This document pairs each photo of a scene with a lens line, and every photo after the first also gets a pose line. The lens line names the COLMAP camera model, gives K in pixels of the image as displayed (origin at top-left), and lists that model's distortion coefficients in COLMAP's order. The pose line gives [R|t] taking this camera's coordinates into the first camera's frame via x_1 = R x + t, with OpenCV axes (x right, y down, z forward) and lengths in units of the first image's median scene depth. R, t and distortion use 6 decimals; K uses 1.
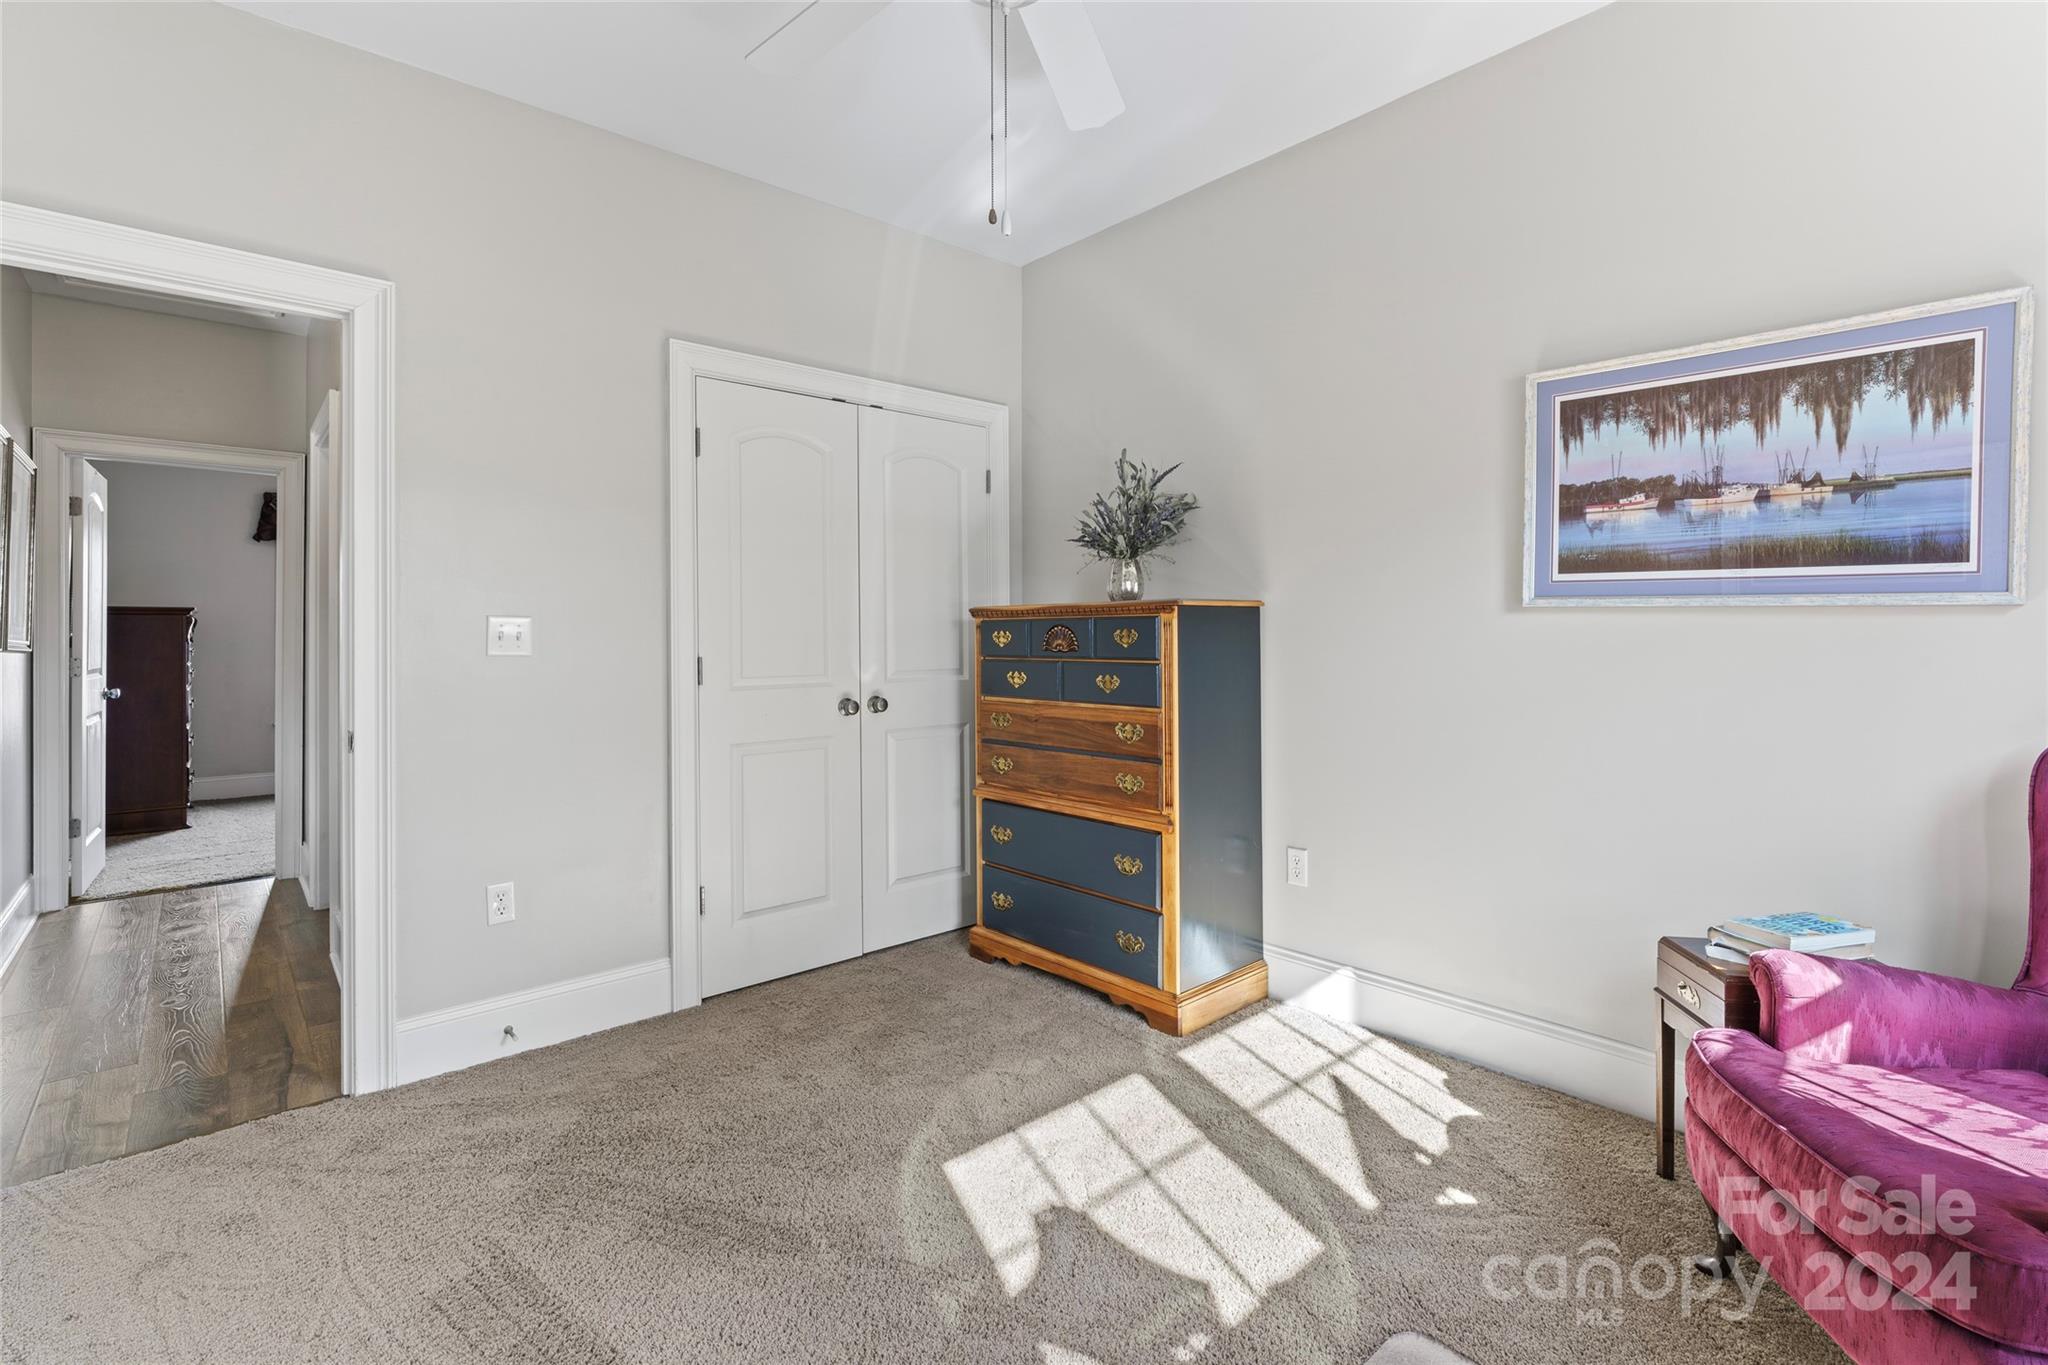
lens RADIAL K [[946.1, 0, 1025.6], [0, 946.1, 641.5], [0, 0, 1]] dist [-0.000475, 0.000113]
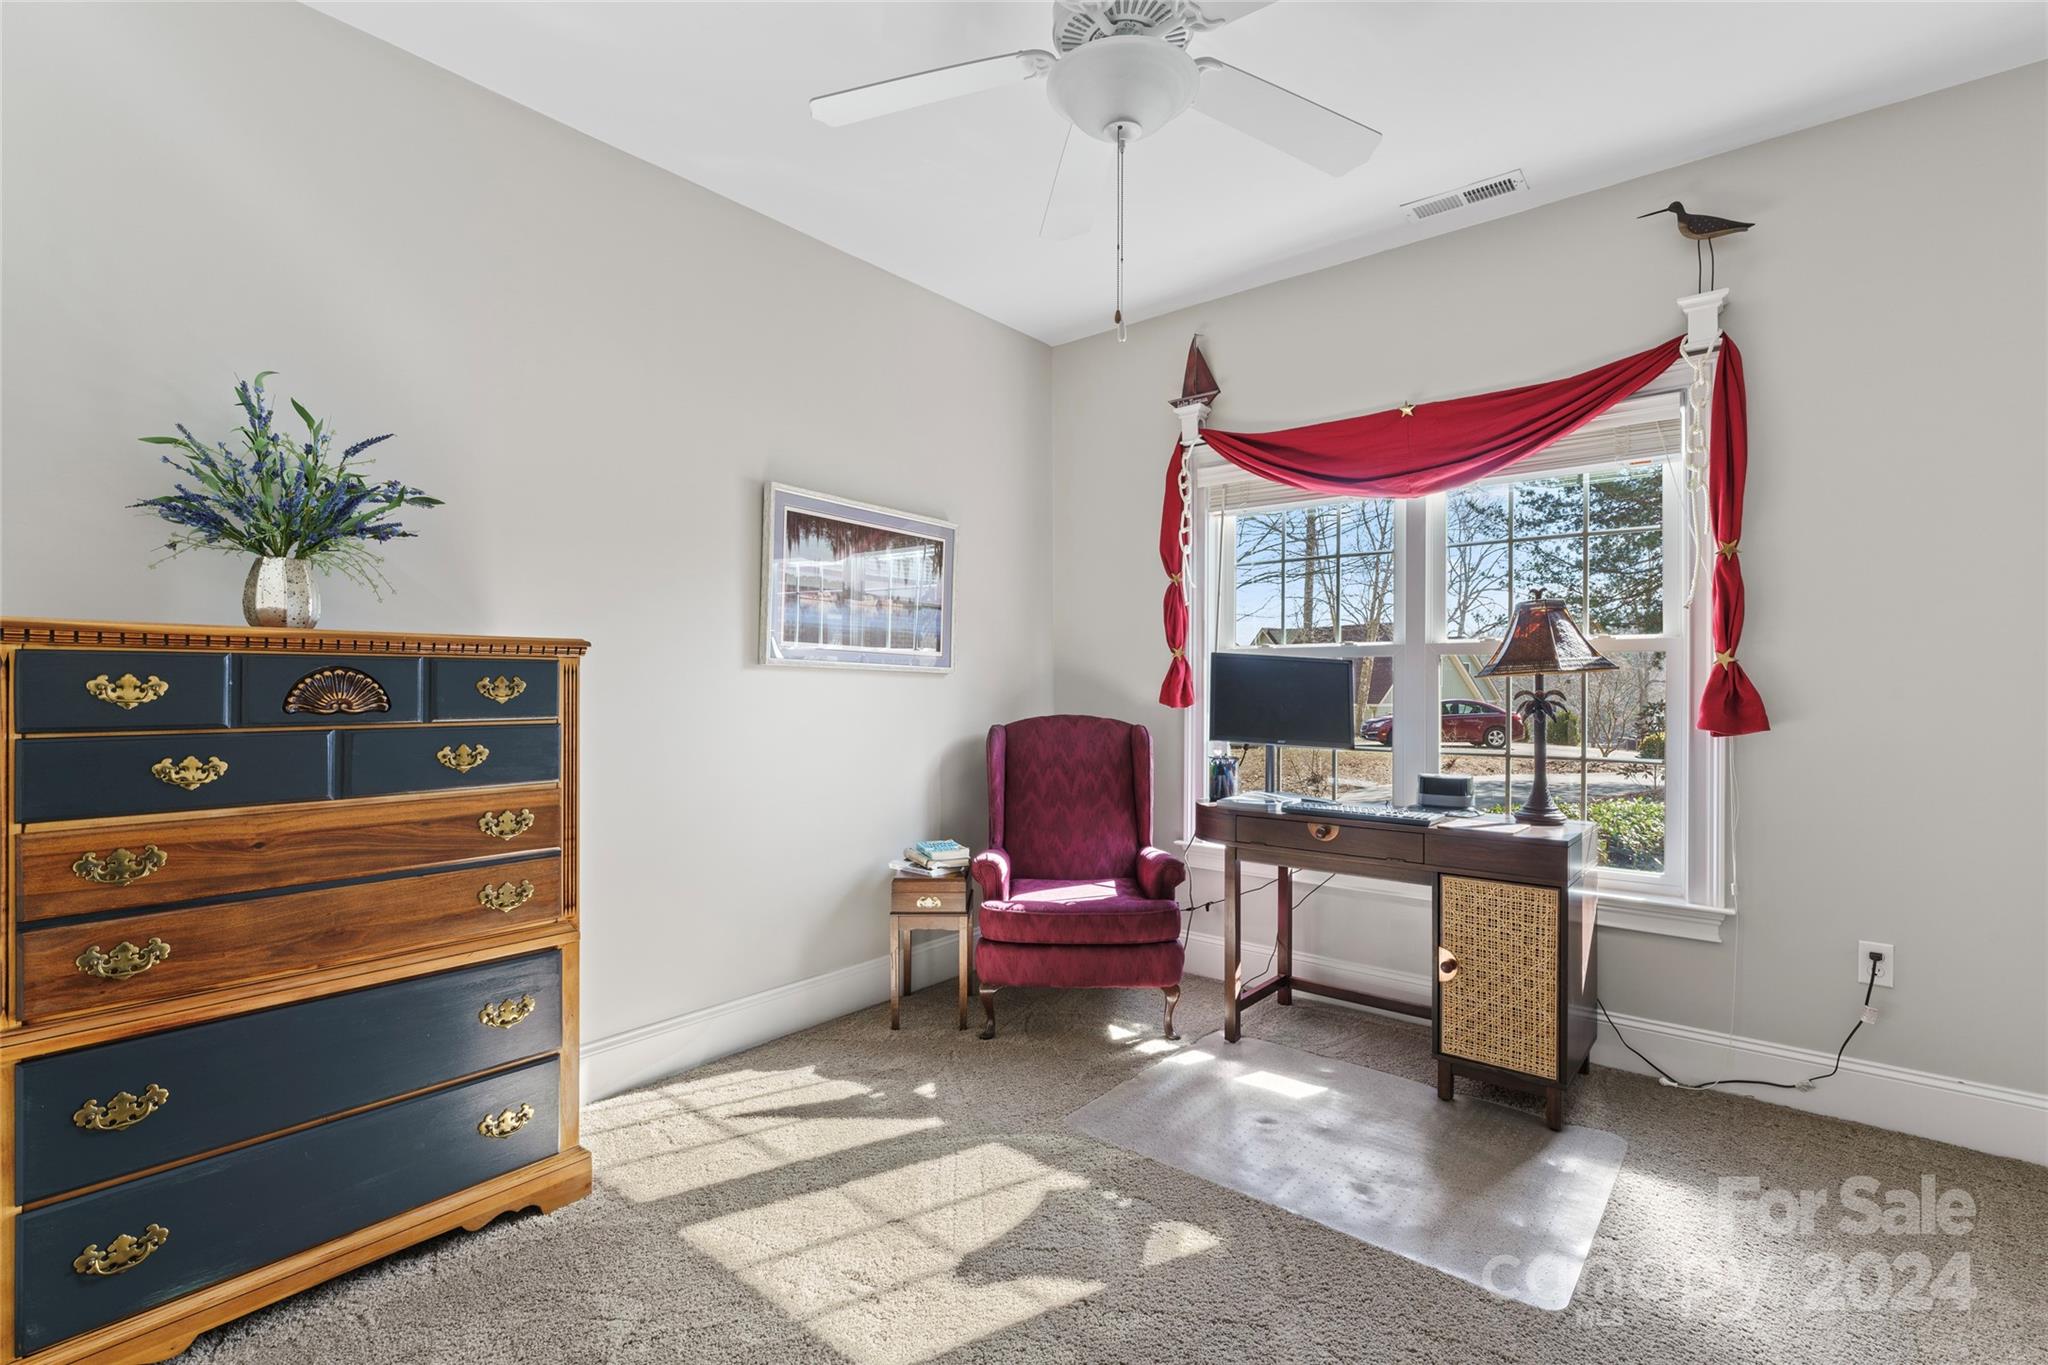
lens RADIAL K [[931.2, 0, 1020.0], [0, 931.2, 672.5], [0, 0, 1]] dist [-0.000773, -0.000303]
pose [[-0.164568, 0.021511, 0.986131, -0.766182], [0.008758, 0.999755, -0.020347, 0.002131], [-0.986327, 0.005288, -0.164716, 0.896691]]
